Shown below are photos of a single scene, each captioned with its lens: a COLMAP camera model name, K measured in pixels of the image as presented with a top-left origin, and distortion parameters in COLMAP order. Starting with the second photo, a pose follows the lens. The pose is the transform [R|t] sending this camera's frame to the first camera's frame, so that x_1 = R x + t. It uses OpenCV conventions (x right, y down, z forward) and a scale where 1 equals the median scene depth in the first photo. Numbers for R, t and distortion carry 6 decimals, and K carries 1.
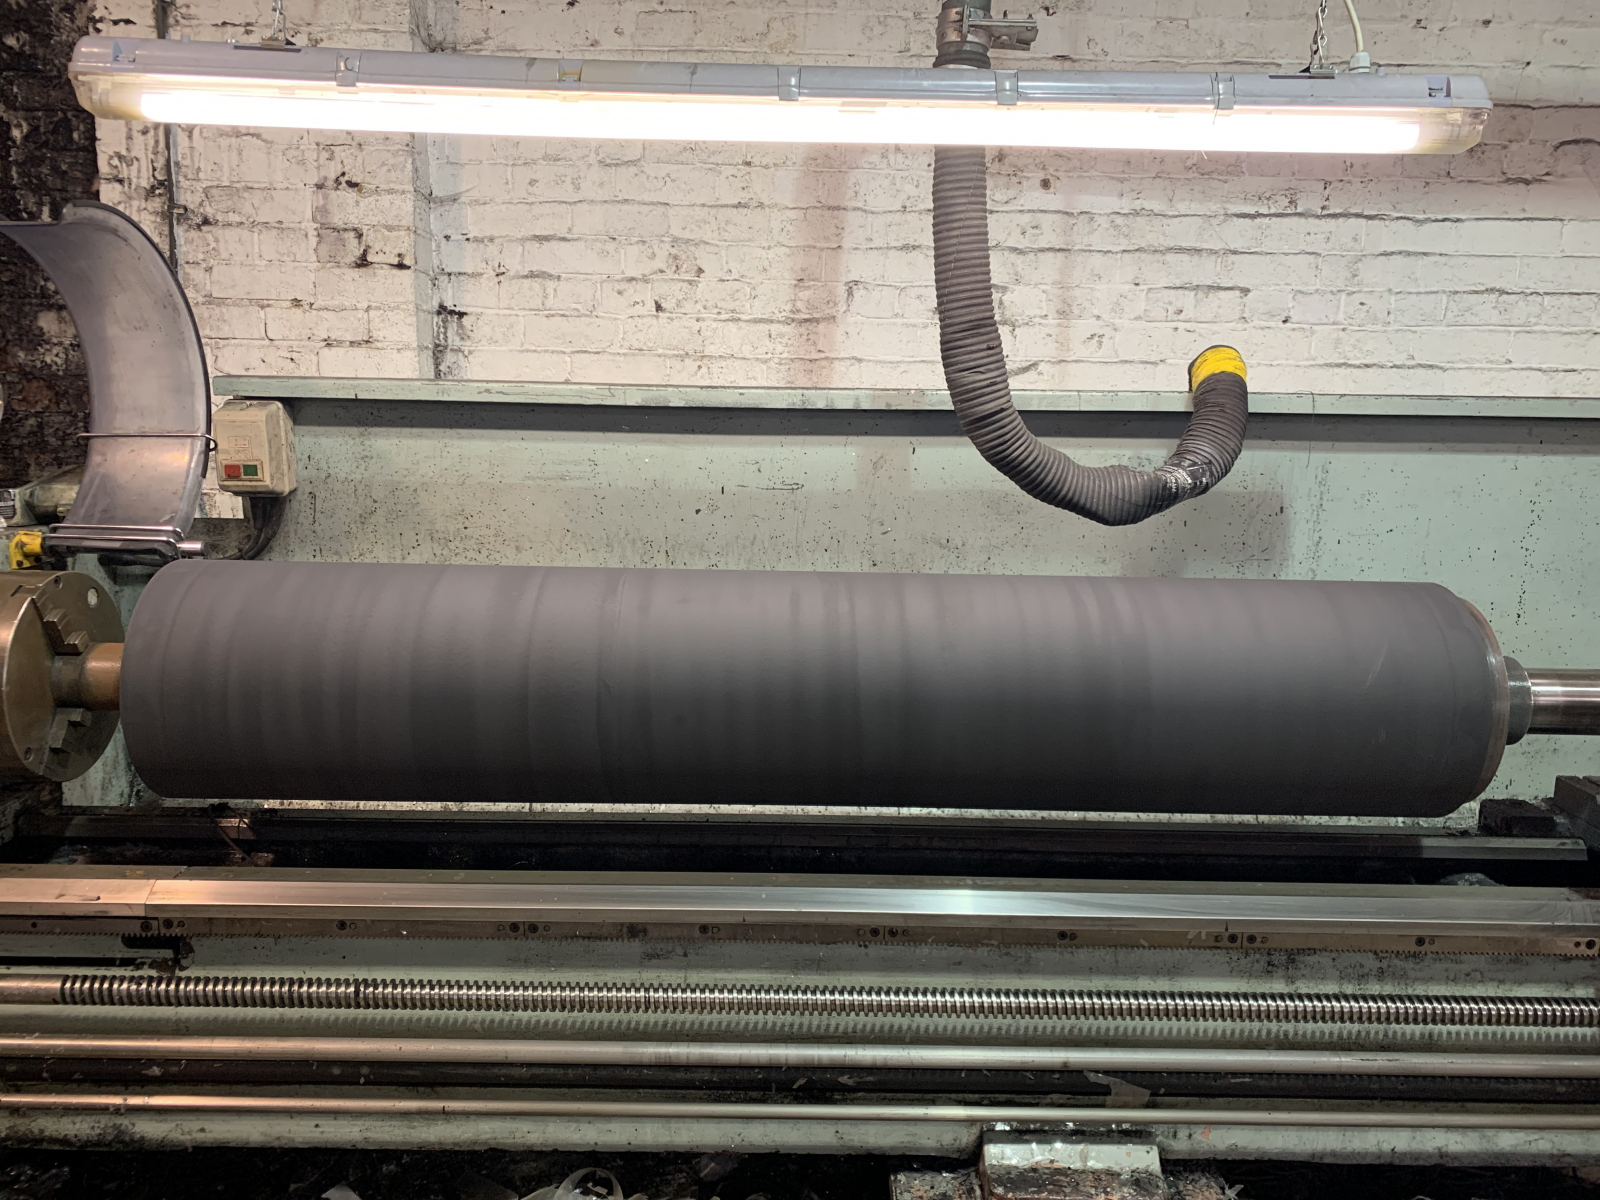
lens RADIAL K [[1207.8, 0, 800.0], [0, 1207.8, 600.0], [0, 0, 1]] dist [0.034936, -0.036977]
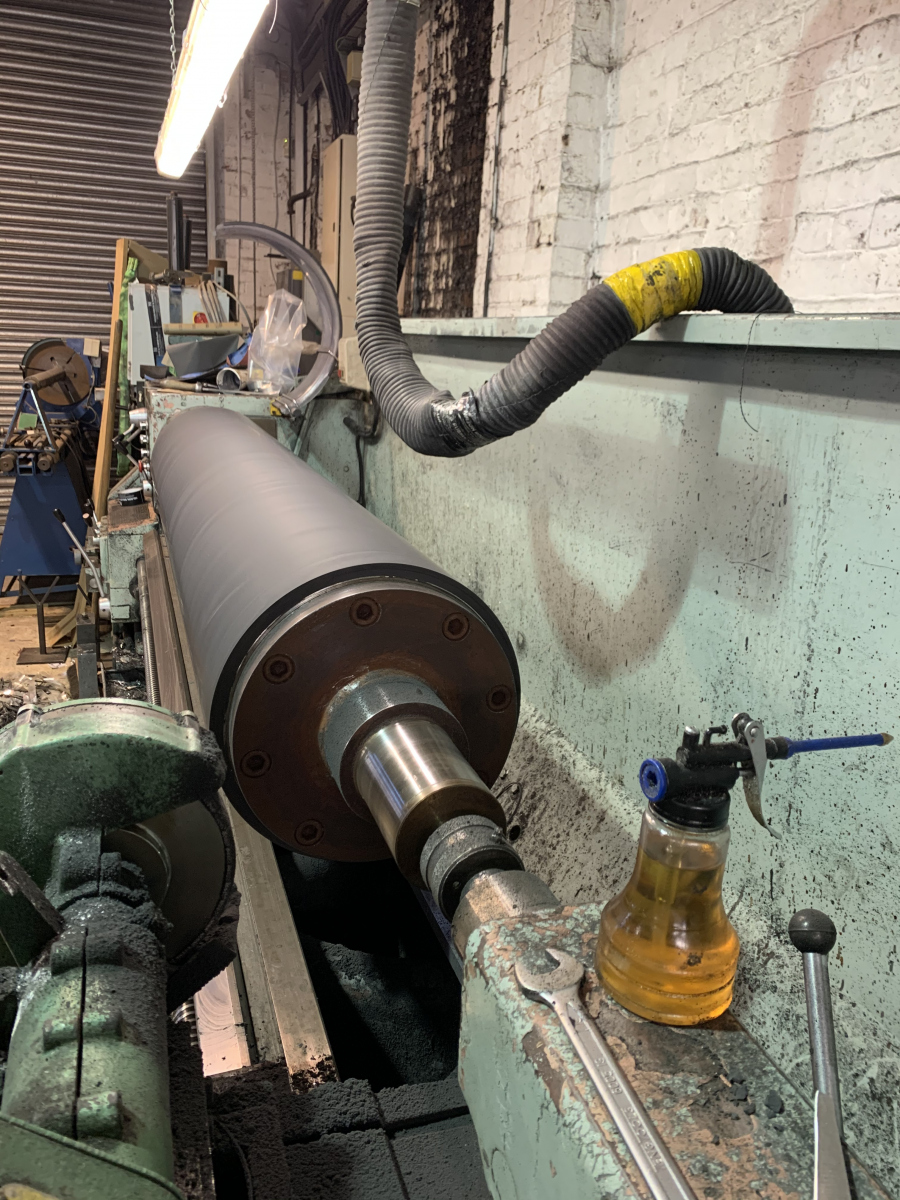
lens RADIAL K [[901.0, 0, 456.3], [0, 901.0, 596.3], [0, 0, 1]] dist [0.056100, -0.088992]
pose [[0.324595, 0.257715, -0.910066, 0.665760], [-0.202652, 0.958770, 0.199227, -0.071228], [0.923889, 0.119759, 0.363439, 0.552014]]
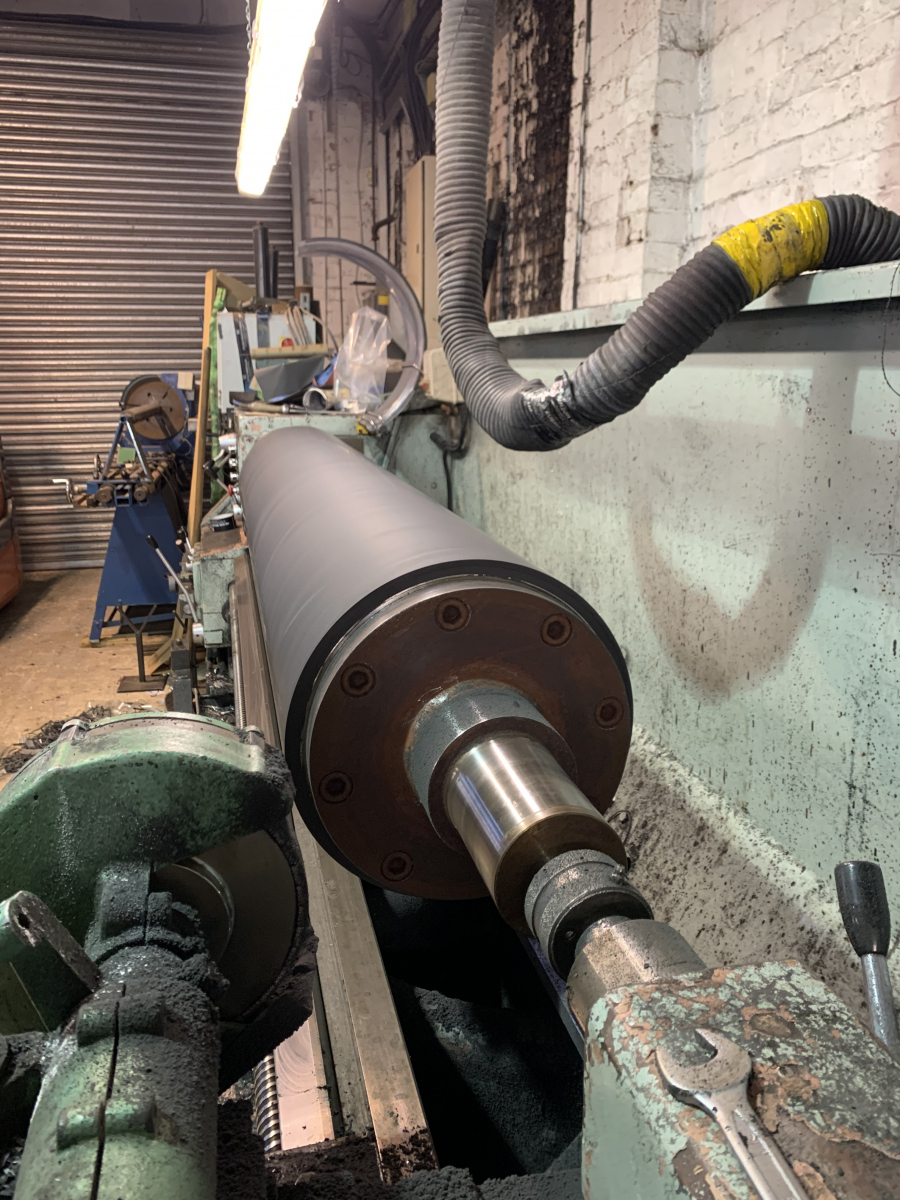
lens RADIAL K [[905.9, 0, 448.9], [0, 905.9, 593.1], [0, 0, 1]] dist [0.034936, -0.036977]
pose [[0.228059, 0.221454, -0.948128, 0.631098], [-0.156967, 0.969415, 0.188670, -0.054777], [0.960911, 0.105797, 0.255844, 0.565118]]
